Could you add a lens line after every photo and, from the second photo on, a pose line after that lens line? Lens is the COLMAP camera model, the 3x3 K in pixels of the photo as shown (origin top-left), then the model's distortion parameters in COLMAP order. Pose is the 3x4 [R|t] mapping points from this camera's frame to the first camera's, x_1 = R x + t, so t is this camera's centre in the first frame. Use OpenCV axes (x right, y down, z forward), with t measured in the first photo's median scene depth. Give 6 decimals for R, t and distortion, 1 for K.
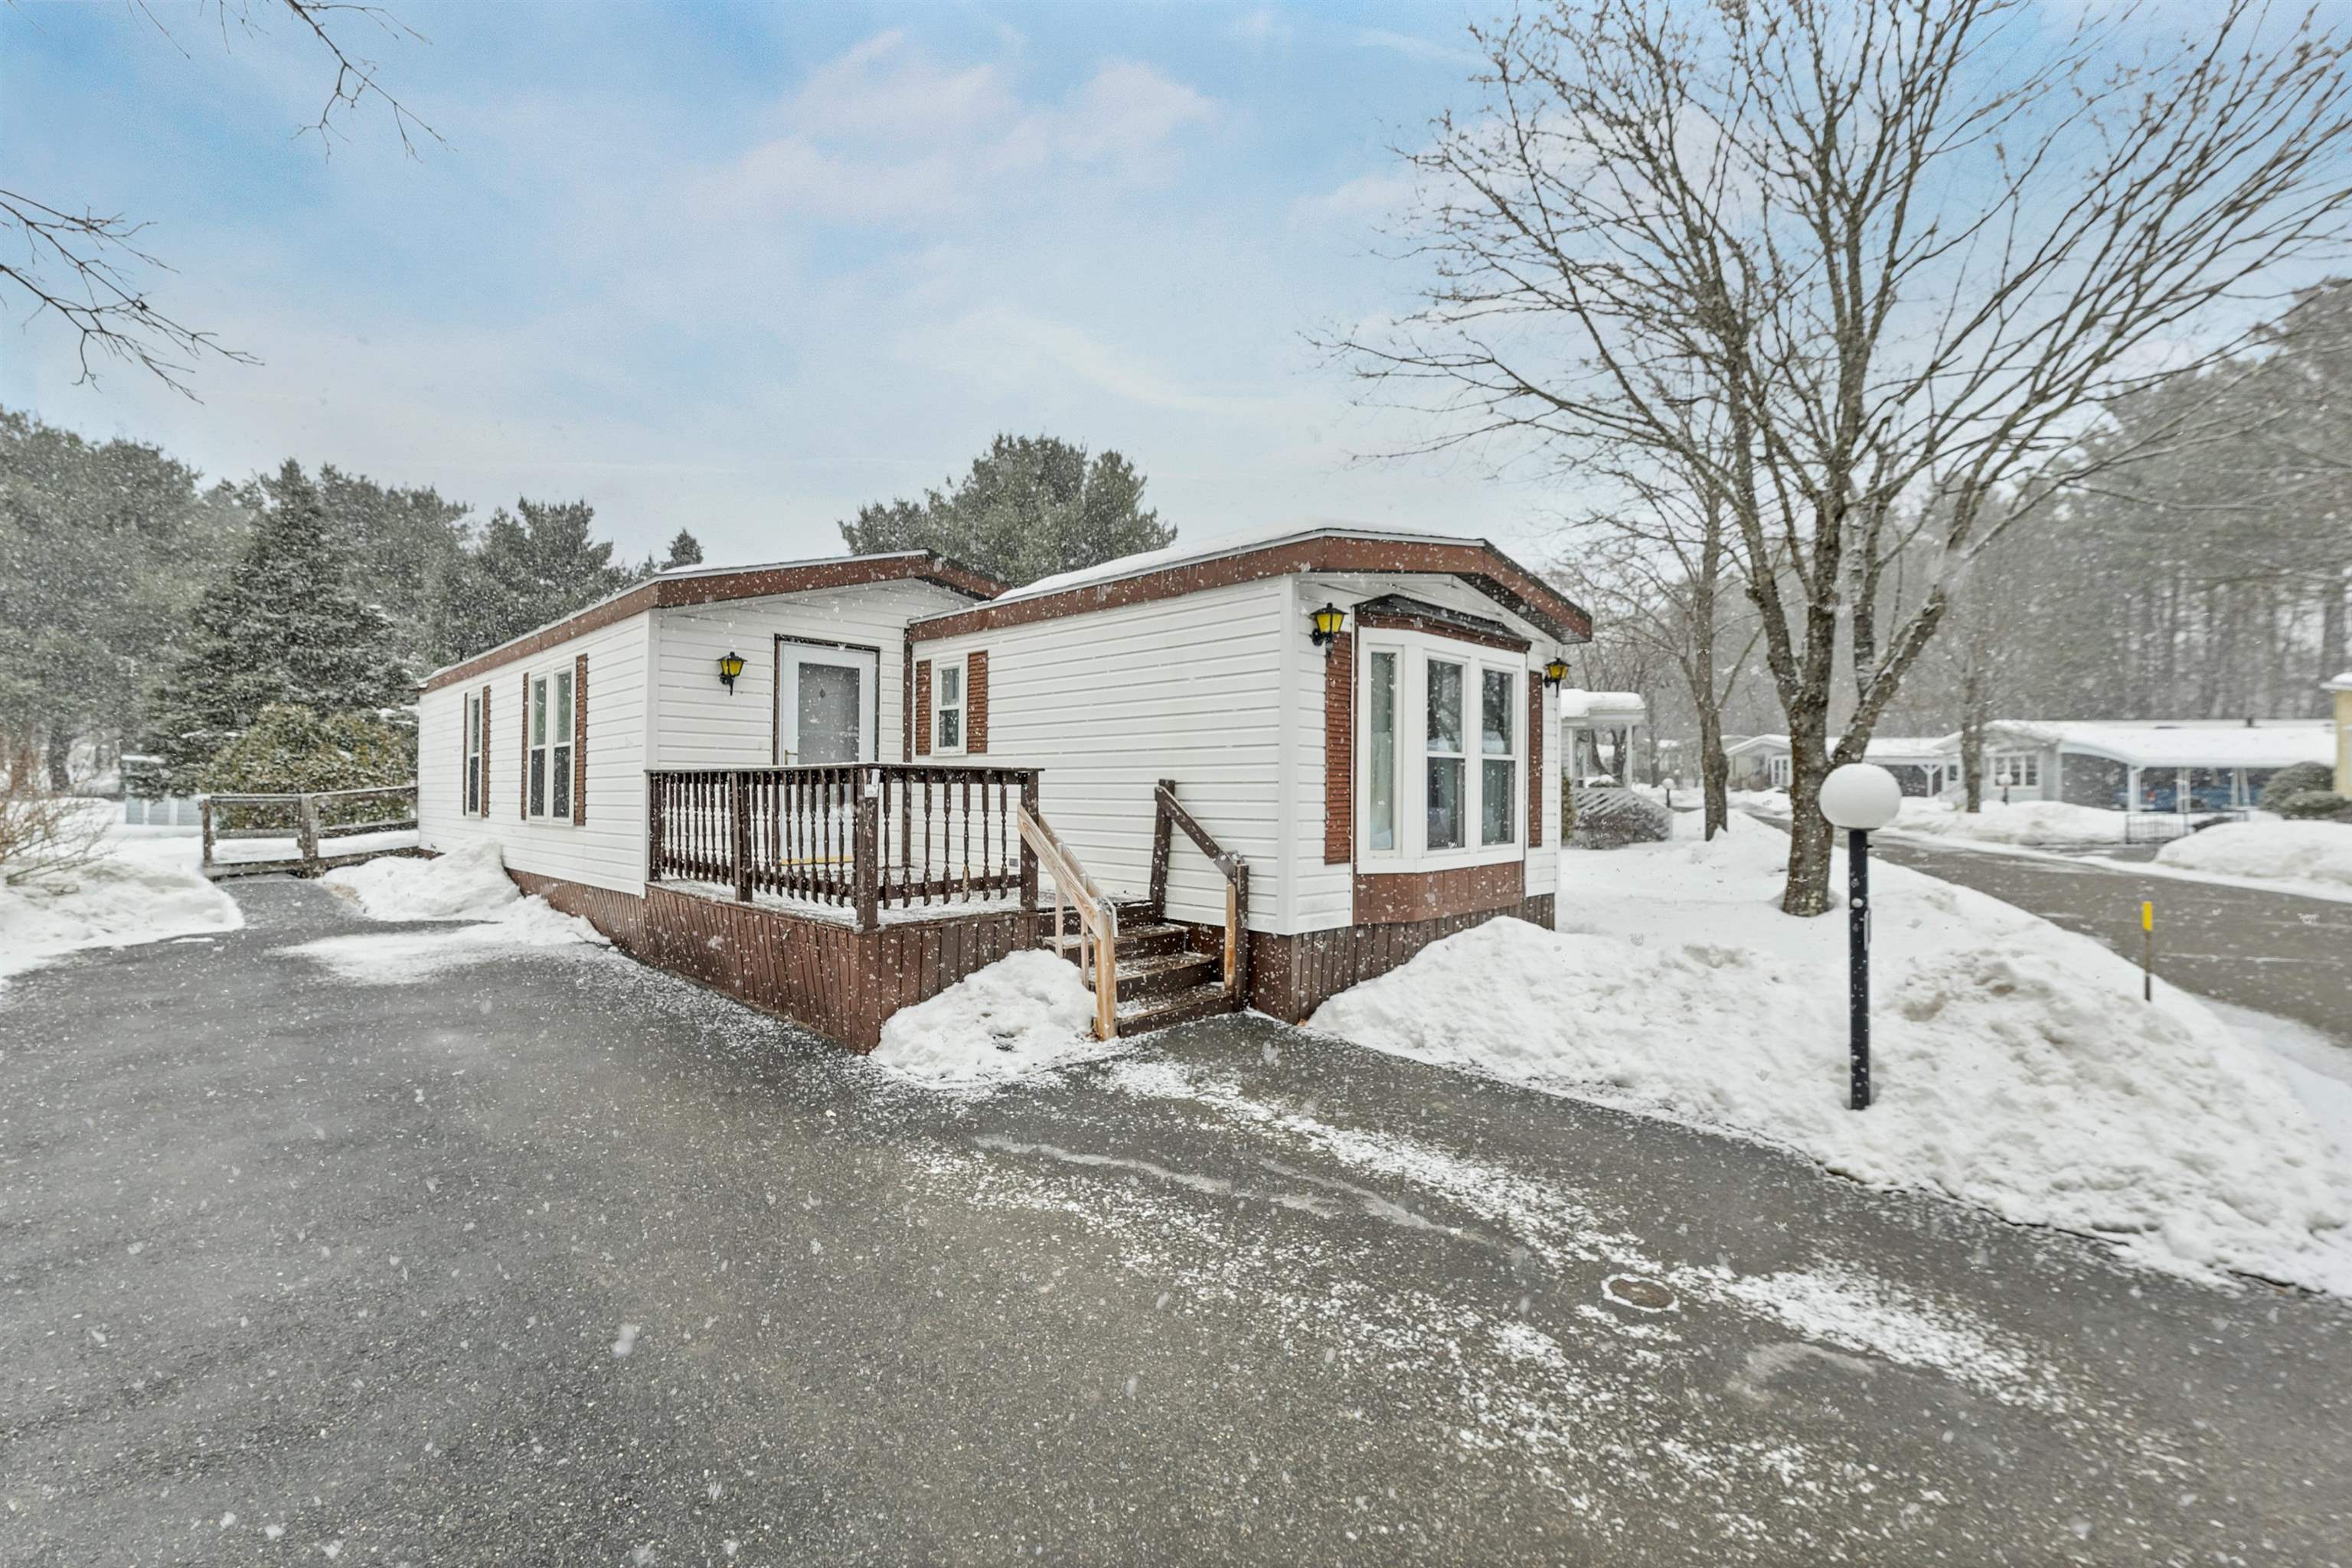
lens RADIAL K [[989.4, 0, 1176.0], [0, 989.4, 784.0], [0, 0, 1]] dist [0.014398, 0.000241]
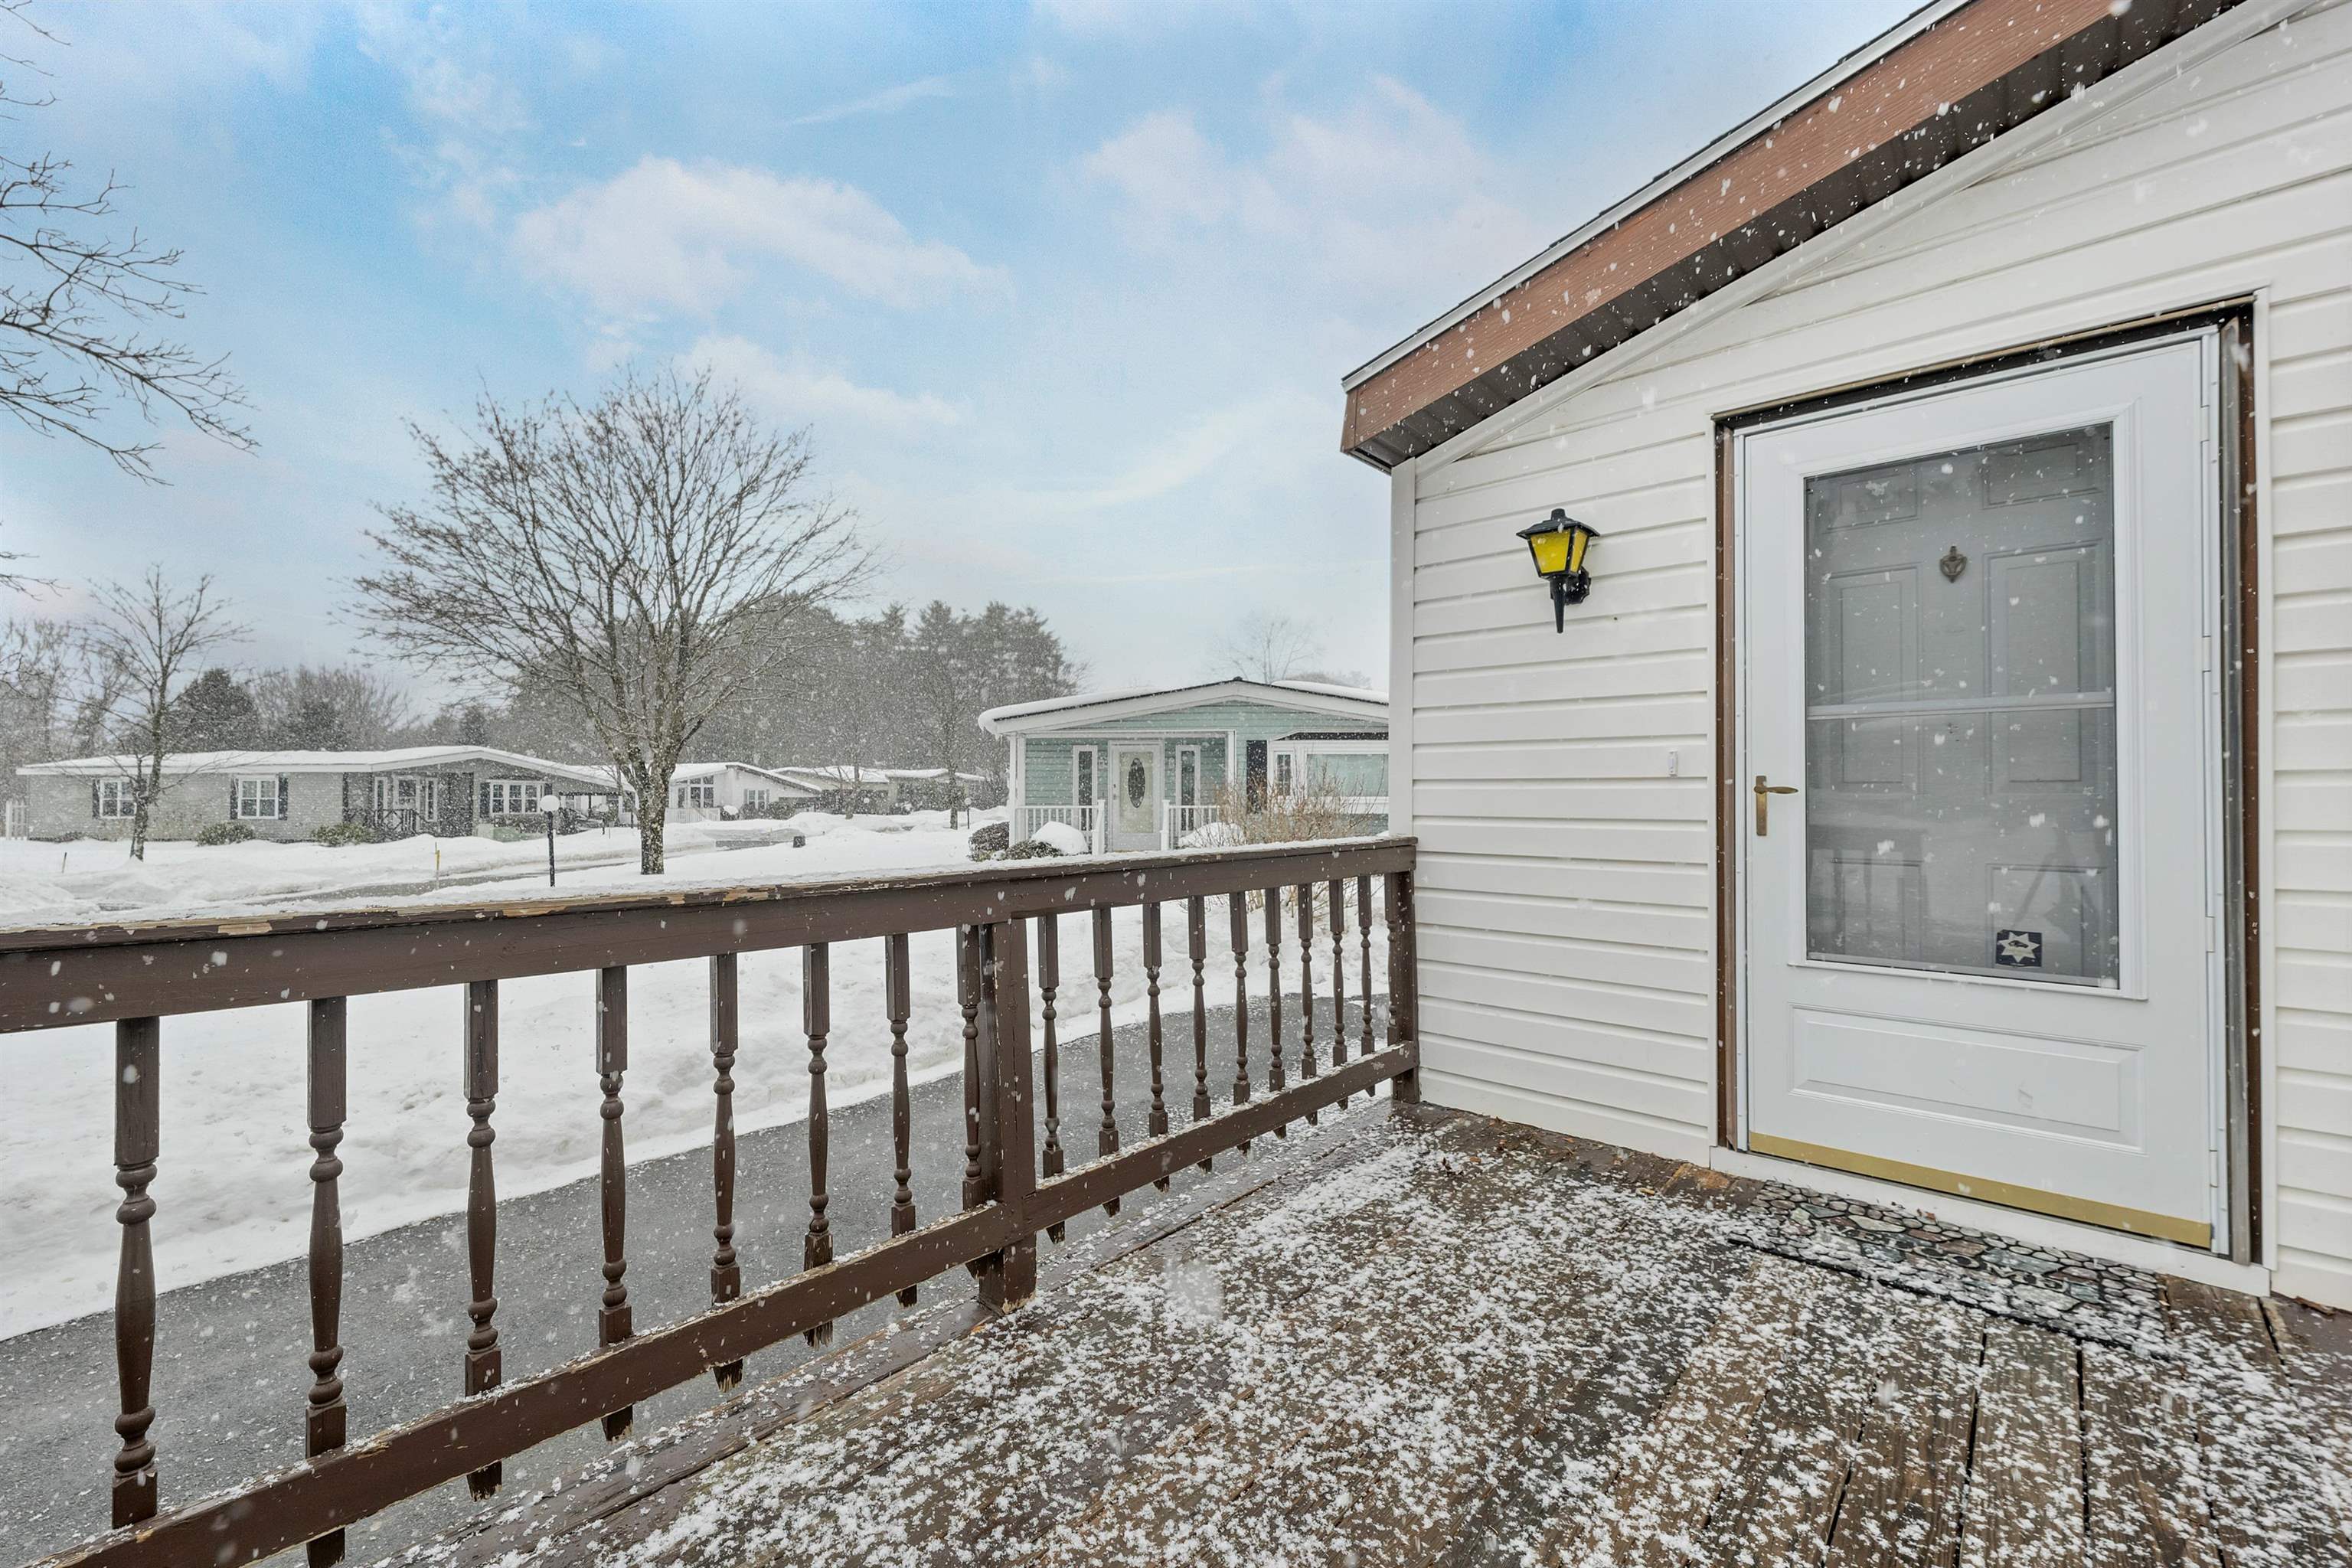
lens RADIAL K [[989.4, 0, 1176.0], [0, 989.4, 784.0], [0, 0, 1]] dist [0.014398, 0.000241]
pose [[0.055118, -0.020983, -0.998259, -0.118860], [0.005384, 0.999771, -0.020718, -0.032581], [0.998465, -0.004233, 0.055218, 0.987737]]
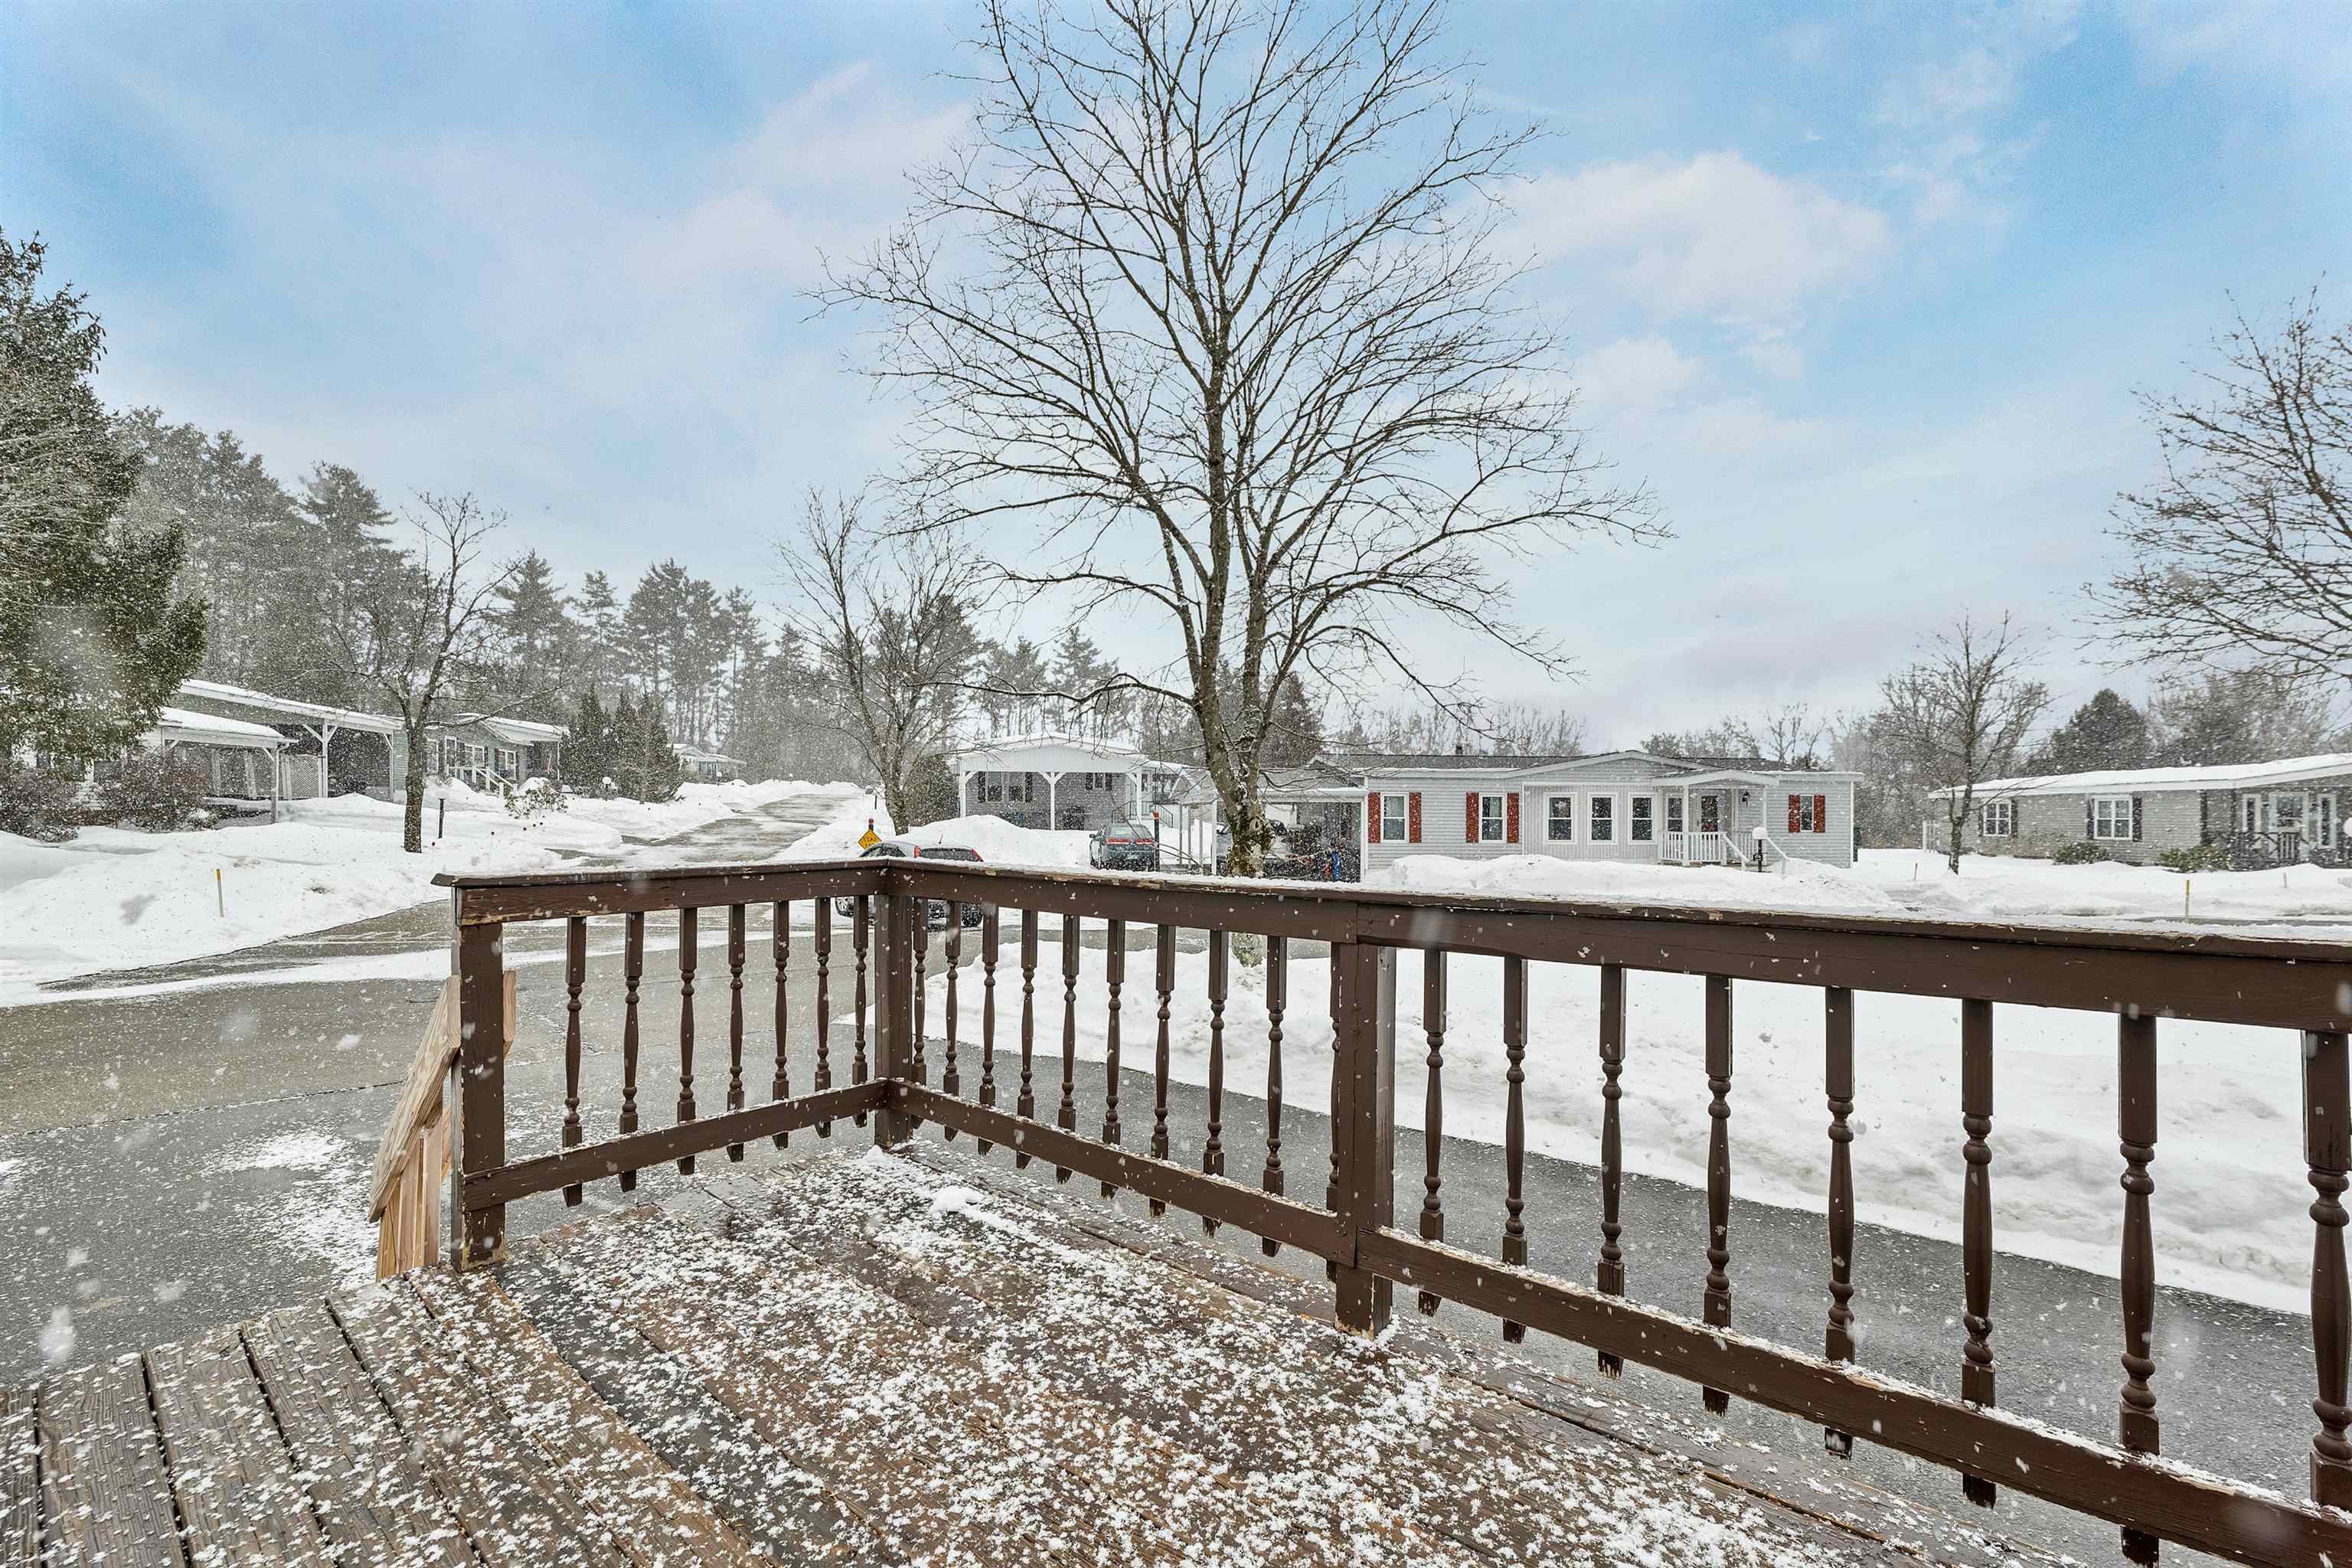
lens RADIAL K [[989.4, 0, 1176.0], [0, 989.4, 784.0], [0, 0, 1]] dist [0.014398, 0.000241]
pose [[-0.993481, -0.015667, -0.112918, -1.884053], [-0.011842, 0.999336, -0.034467, -0.053726], [0.113383, -0.032905, -0.993006, 3.132460]]
